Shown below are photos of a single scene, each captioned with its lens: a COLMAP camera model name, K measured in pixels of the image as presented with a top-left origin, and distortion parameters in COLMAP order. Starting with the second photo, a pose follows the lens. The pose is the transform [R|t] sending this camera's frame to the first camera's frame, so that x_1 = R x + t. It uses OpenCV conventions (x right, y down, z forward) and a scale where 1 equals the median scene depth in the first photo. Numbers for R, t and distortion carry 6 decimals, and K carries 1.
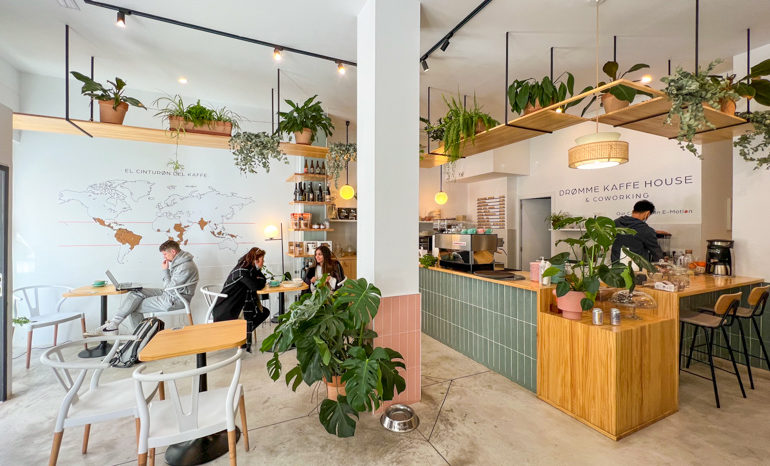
lens RADIAL K [[317.7, 0, 385.0], [0, 317.7, 233.0], [0, 0, 1]] dist [0.001221, 0.000514]
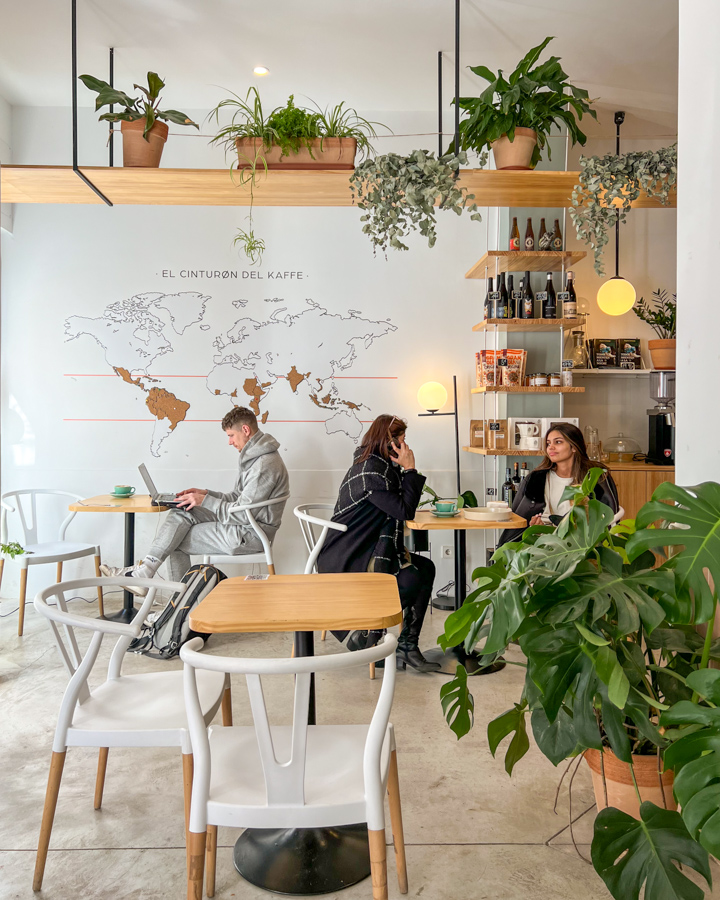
lens RADIAL K [[699.3, 0, 334.4], [0, 699.3, 448.0], [0, 0, 1]] dist [0.090558, -0.101599]
pose [[0.905429, 0.000196, -0.424497, -0.099234], [-0.001756, 0.999993, -0.003283, 0.094161], [0.424494, 0.003718, 0.905423, 0.106855]]
